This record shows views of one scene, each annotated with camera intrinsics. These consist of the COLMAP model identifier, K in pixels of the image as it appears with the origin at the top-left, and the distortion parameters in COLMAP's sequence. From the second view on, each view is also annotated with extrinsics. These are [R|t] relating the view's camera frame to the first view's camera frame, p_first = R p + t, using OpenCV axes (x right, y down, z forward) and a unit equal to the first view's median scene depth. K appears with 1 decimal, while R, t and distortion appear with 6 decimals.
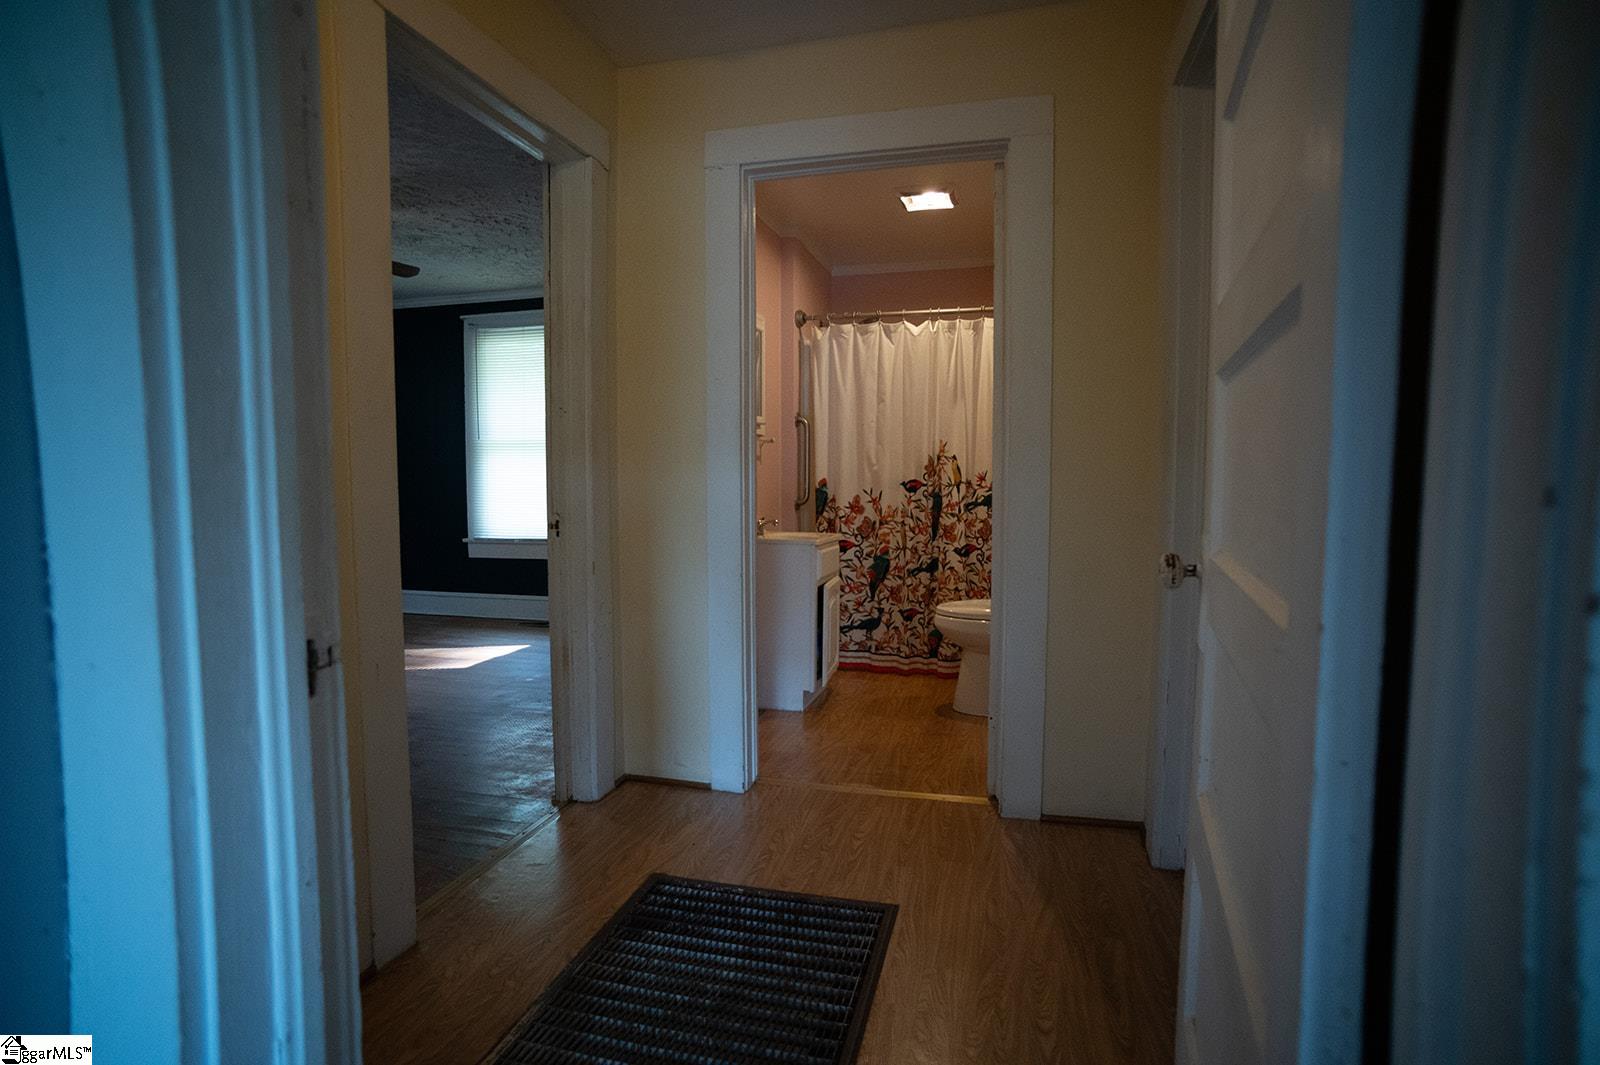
lens RADIAL K [[812.0, 0, 803.9], [0, 812.0, 531.7], [0, 0, 1]] dist [-0.039901, -0.000114]
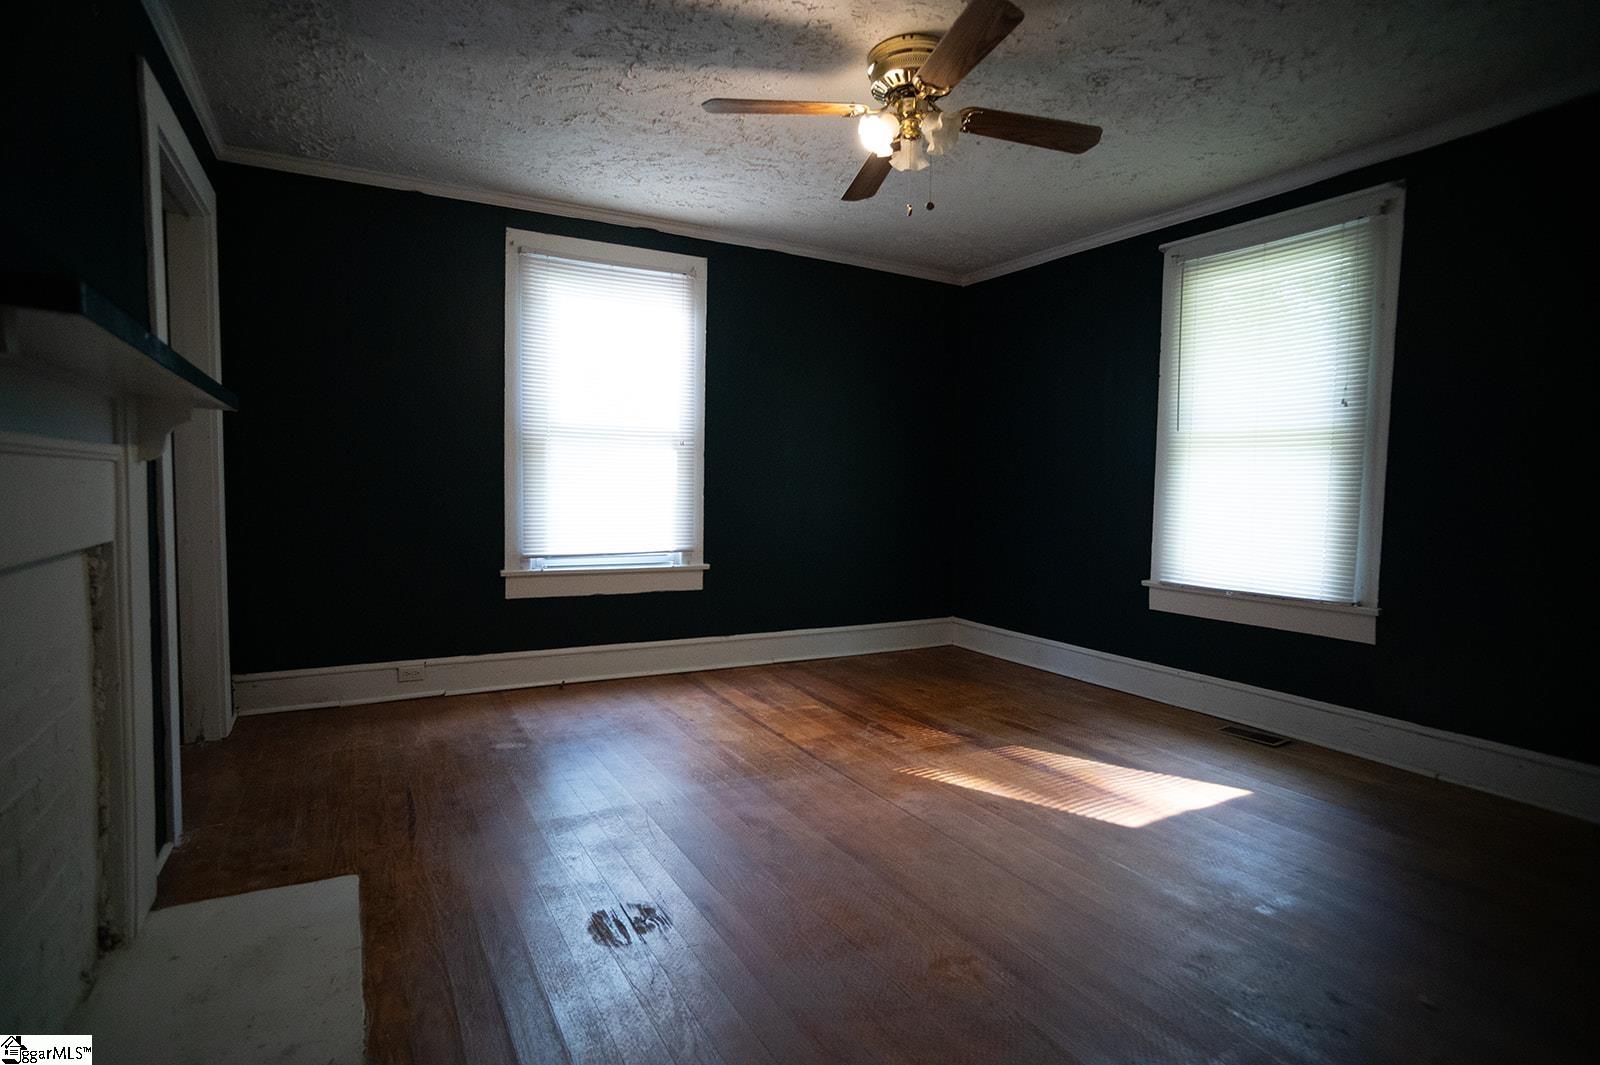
lens RADIAL K [[812.0, 0, 800.9], [0, 812.0, 530.3], [0, 0, 1]] dist [-0.039901, -0.000114]
pose [[0.702852, 0.058015, -0.708967, -0.153611], [-0.066556, 0.997660, 0.015657, -0.025136], [0.708216, 0.036181, 0.705068, 0.333219]]
